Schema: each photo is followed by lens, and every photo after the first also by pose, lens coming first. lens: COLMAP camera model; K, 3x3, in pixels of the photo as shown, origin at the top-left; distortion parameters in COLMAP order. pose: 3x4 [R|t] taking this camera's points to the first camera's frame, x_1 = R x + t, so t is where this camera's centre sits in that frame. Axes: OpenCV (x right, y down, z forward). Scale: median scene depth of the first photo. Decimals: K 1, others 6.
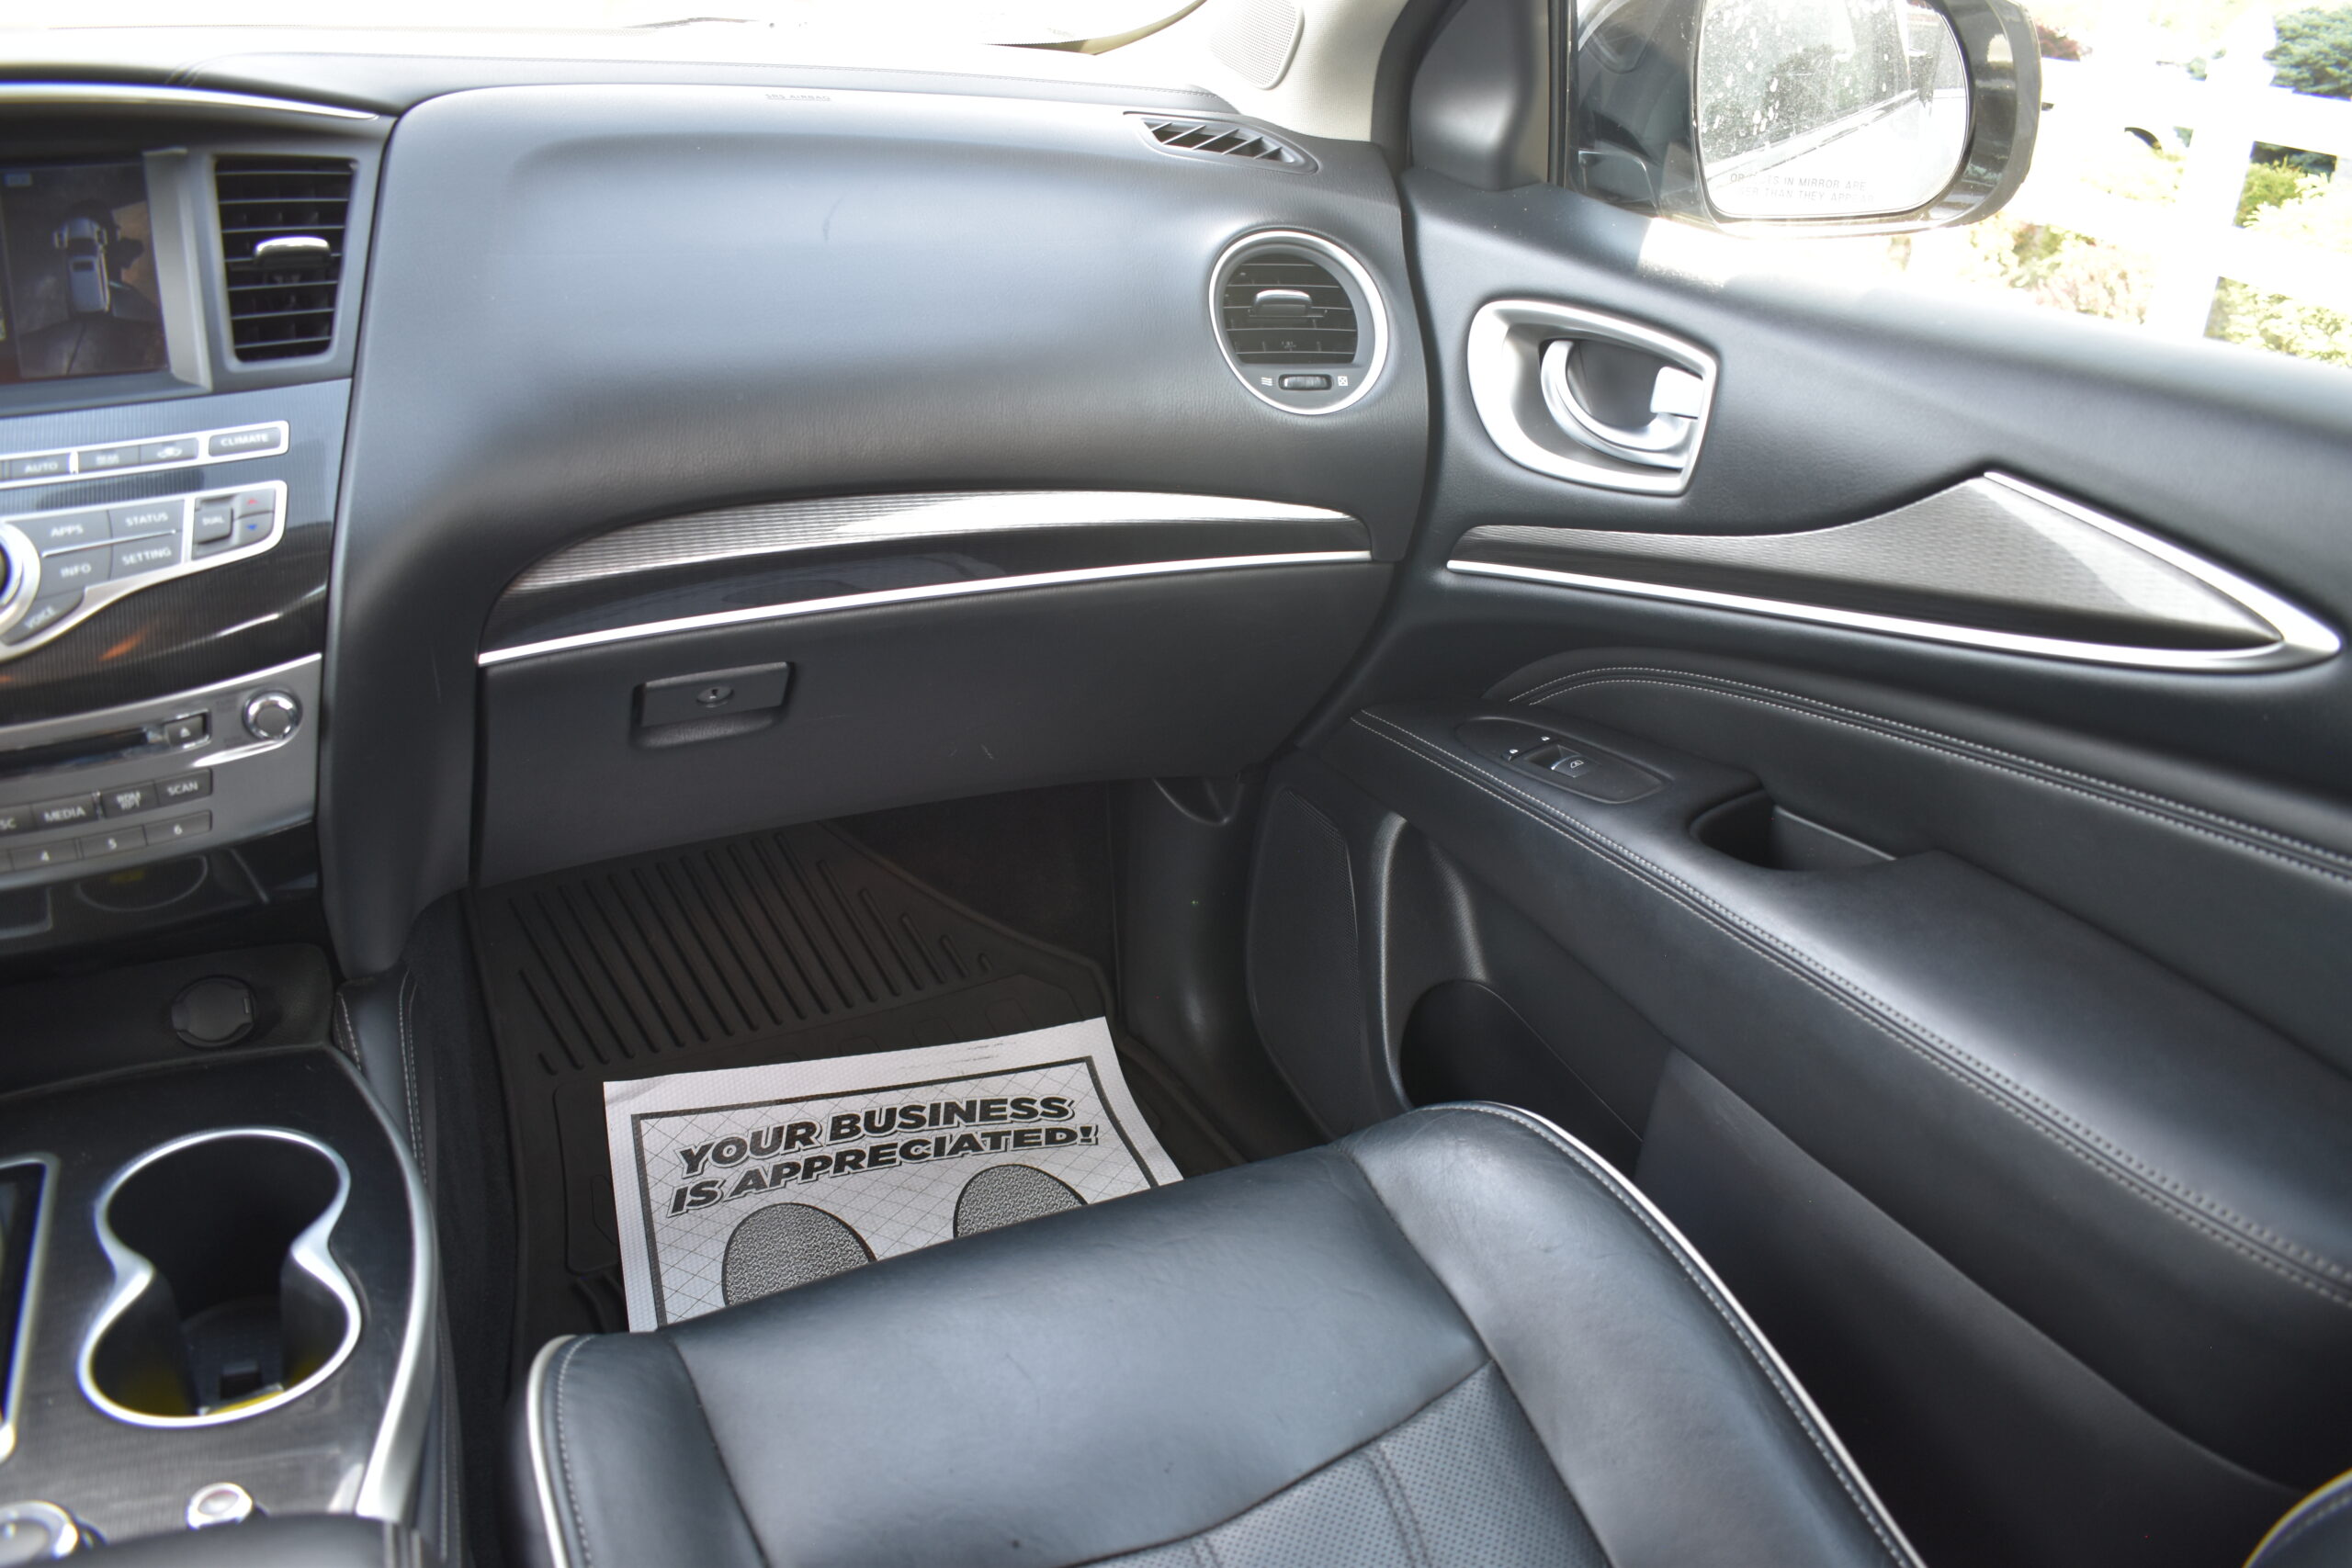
lens RADIAL K [[1826.1, 0, 1185.0], [0, 1826.1, 799.5], [0, 0, 1]] dist [-0.092780, 0.007020]
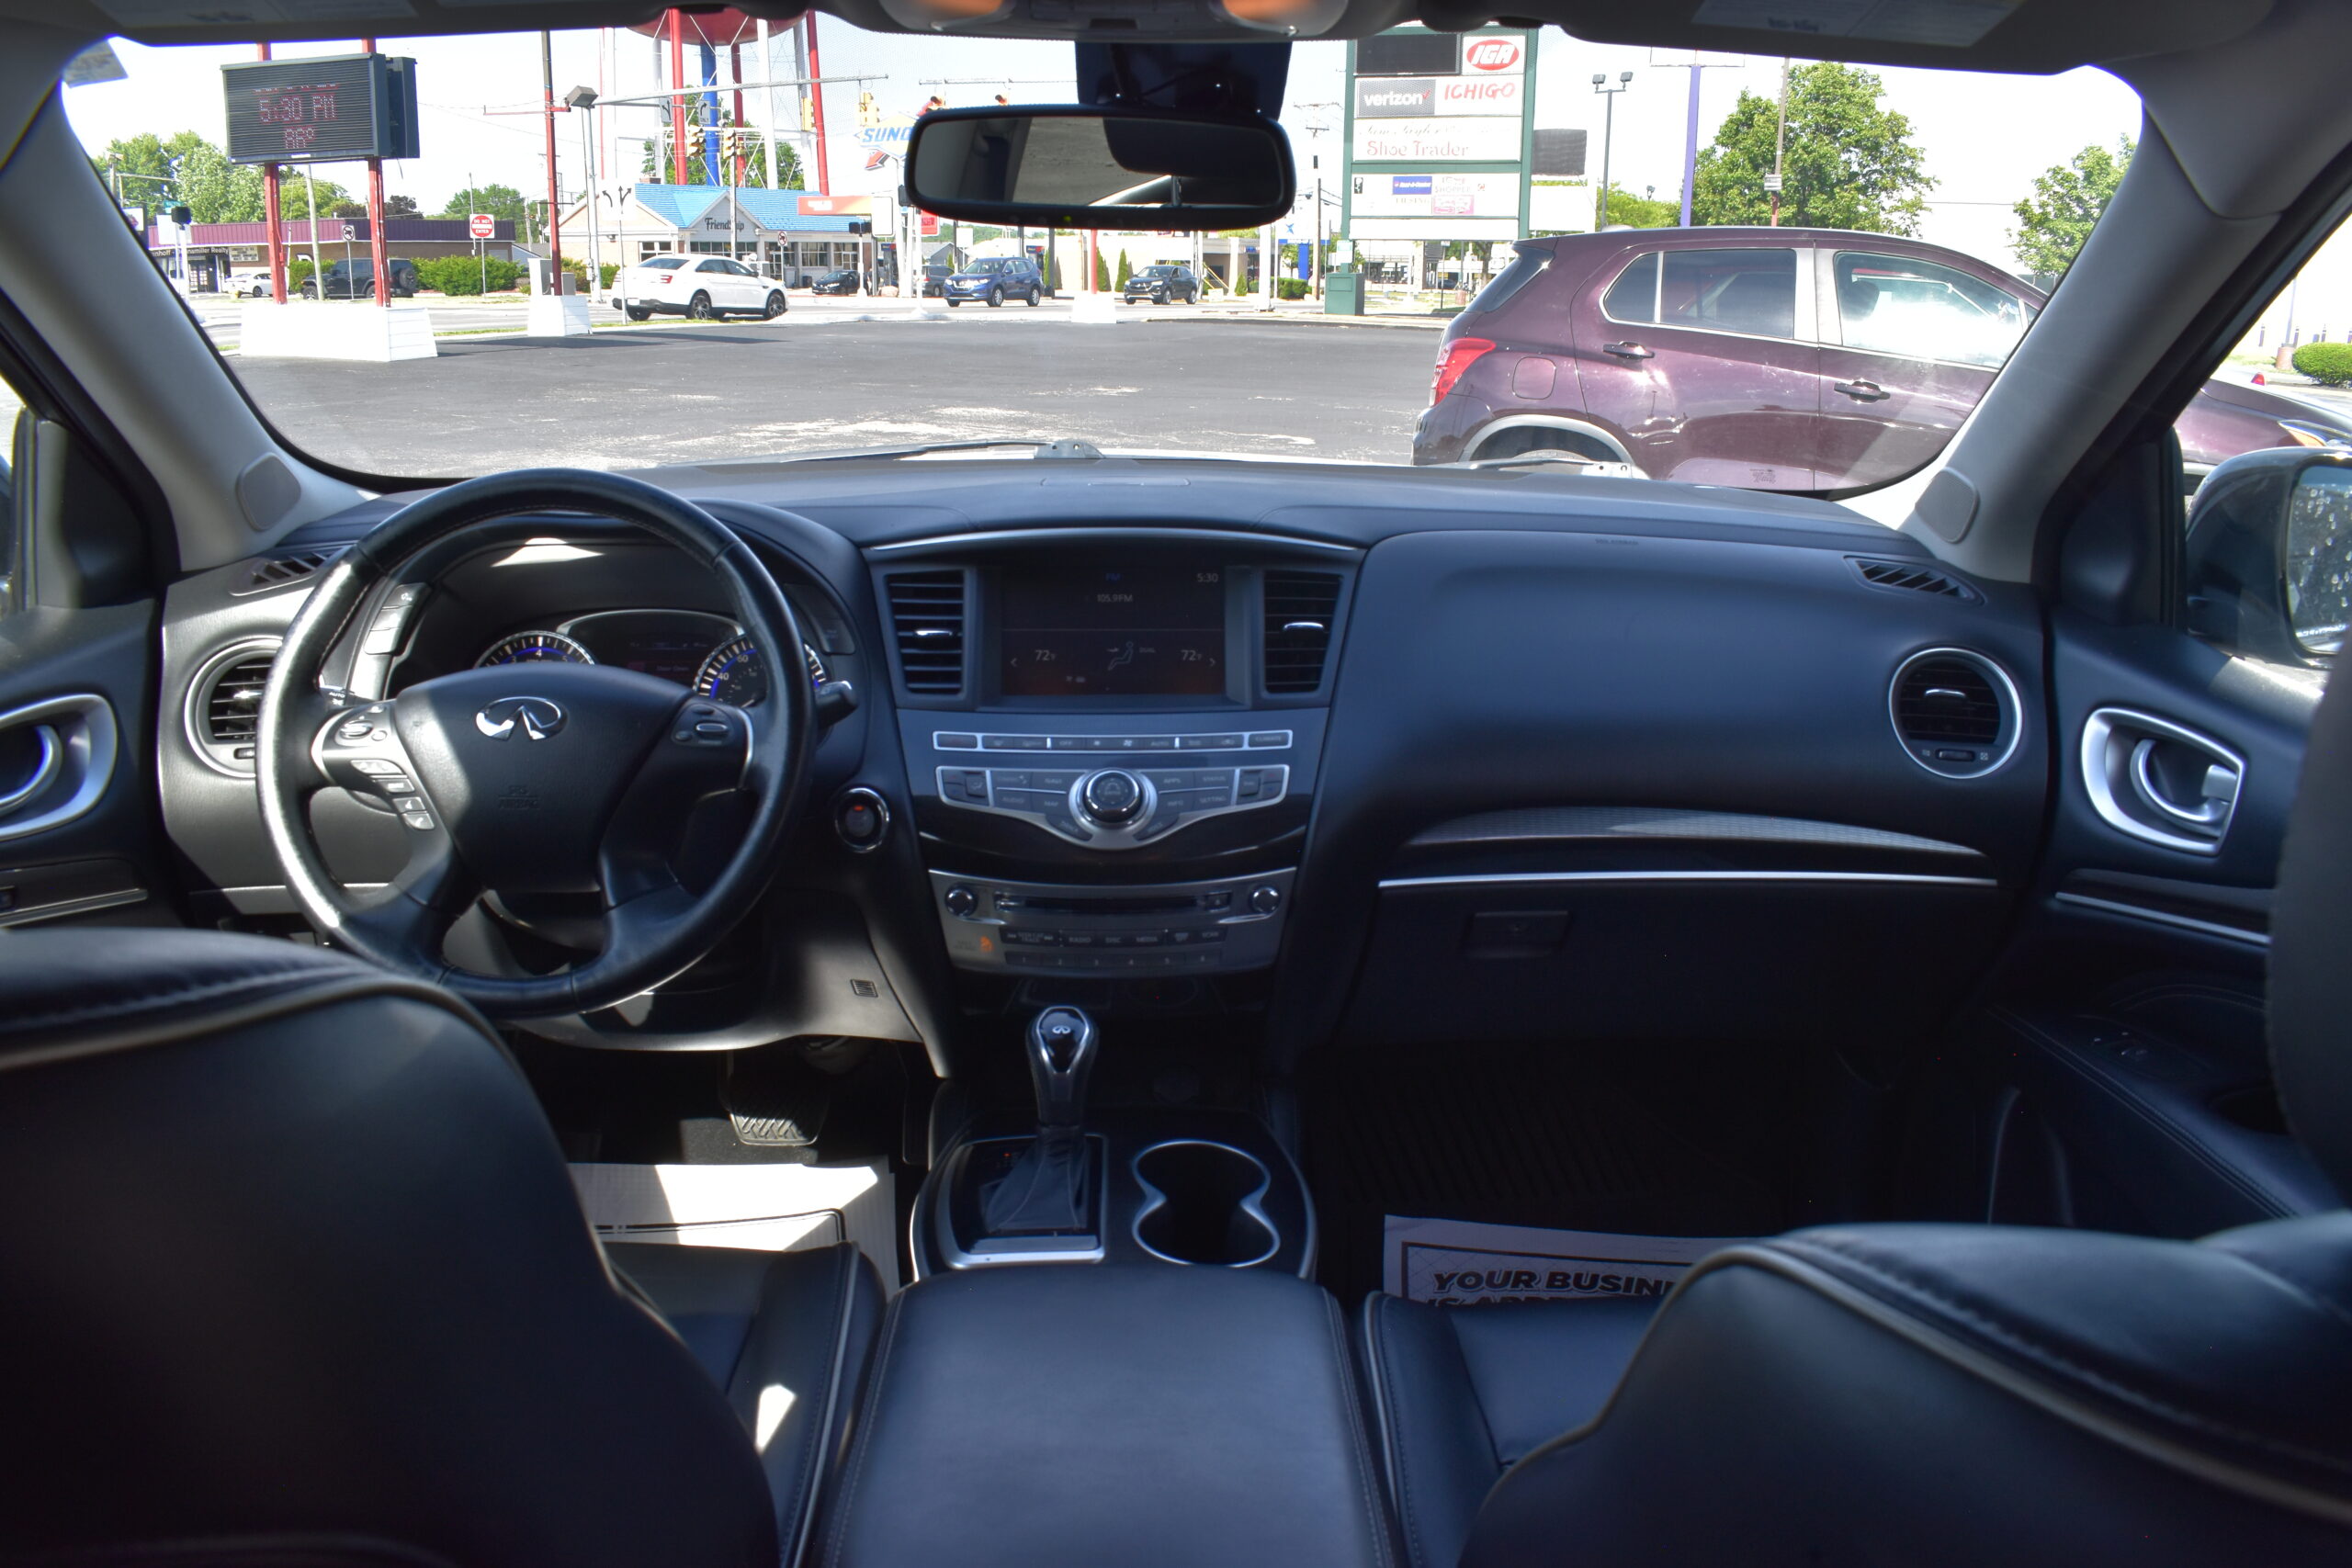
lens RADIAL K [[1826.1, 0, 1189.3], [0, 1826.1, 798.2], [0, 0, 1]] dist [-0.092780, 0.007020]
pose [[0.912978, 0.084432, -0.399176, 0.082529], [-0.151164, 0.978727, -0.138719, 0.084363], [0.378972, 0.186988, 0.906320, -0.474767]]
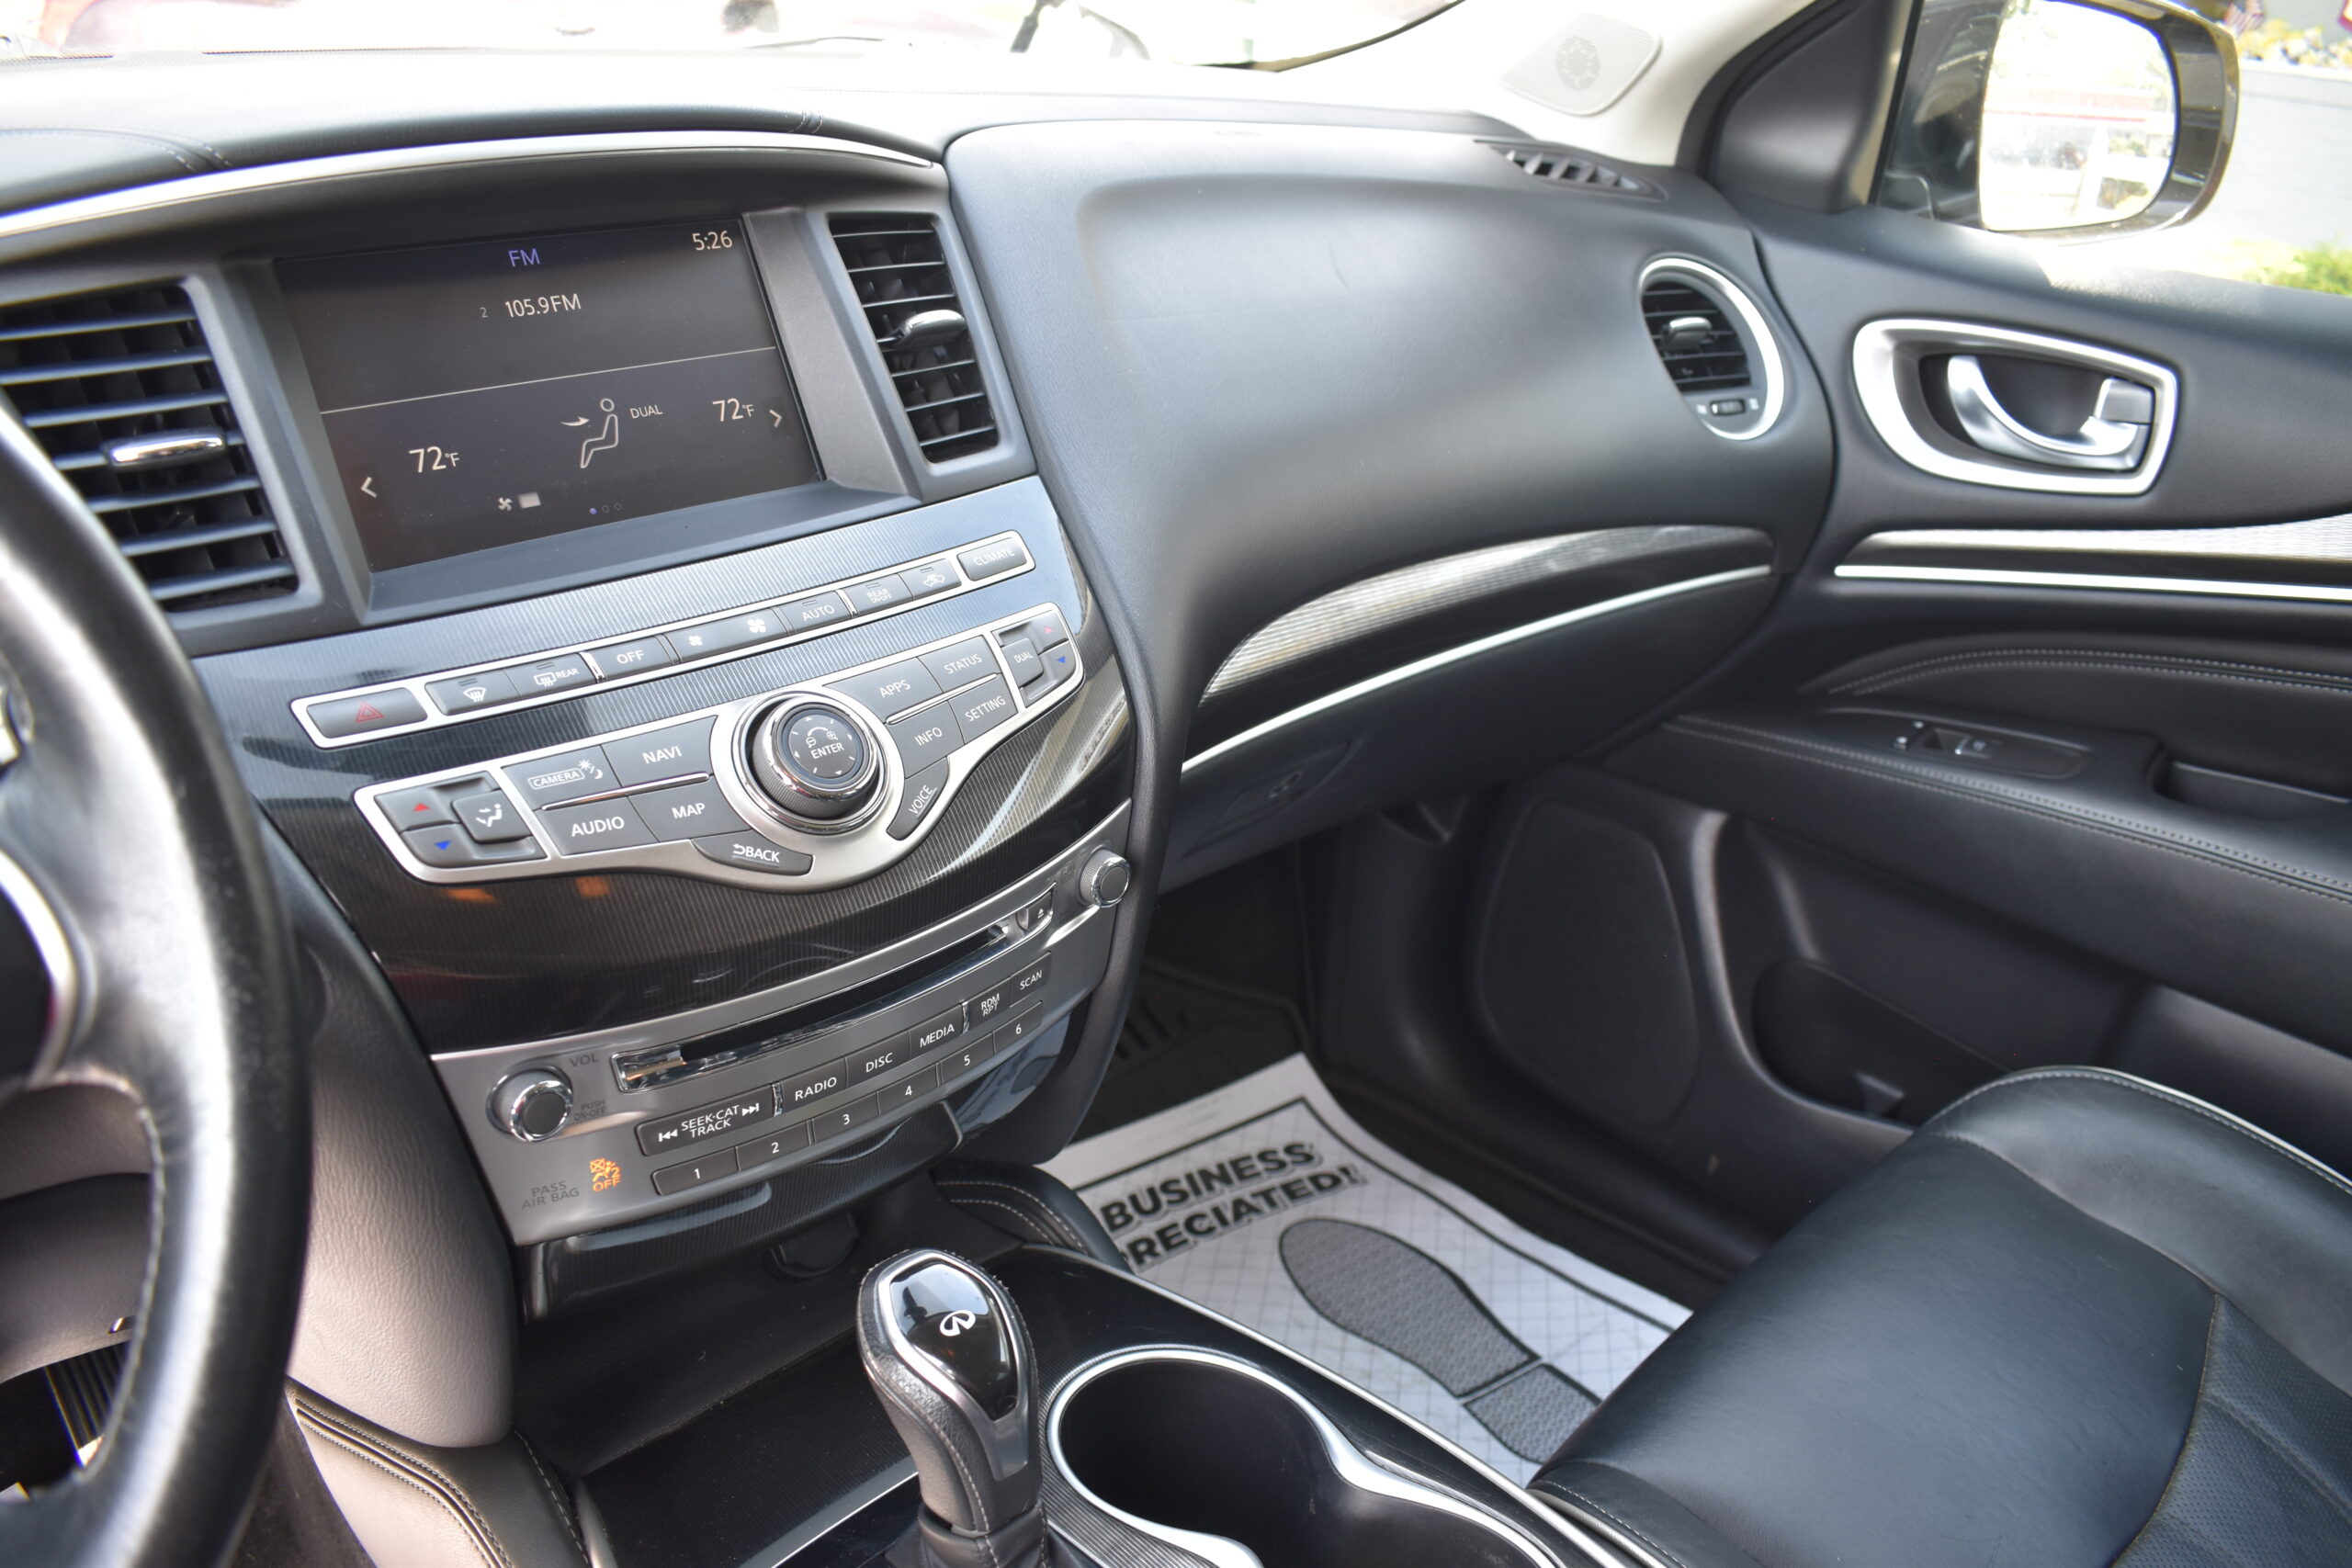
lens RADIAL K [[1826.1, 0, 1179.4], [0, 1826.1, 788.4], [0, 0, 1]] dist [-0.092780, 0.007020]
pose [[0.949700, -0.128003, 0.285806, -0.548143], [0.126465, 0.991683, 0.023914, -0.080196], [-0.286490, 0.013433, 0.957989, 0.116446]]
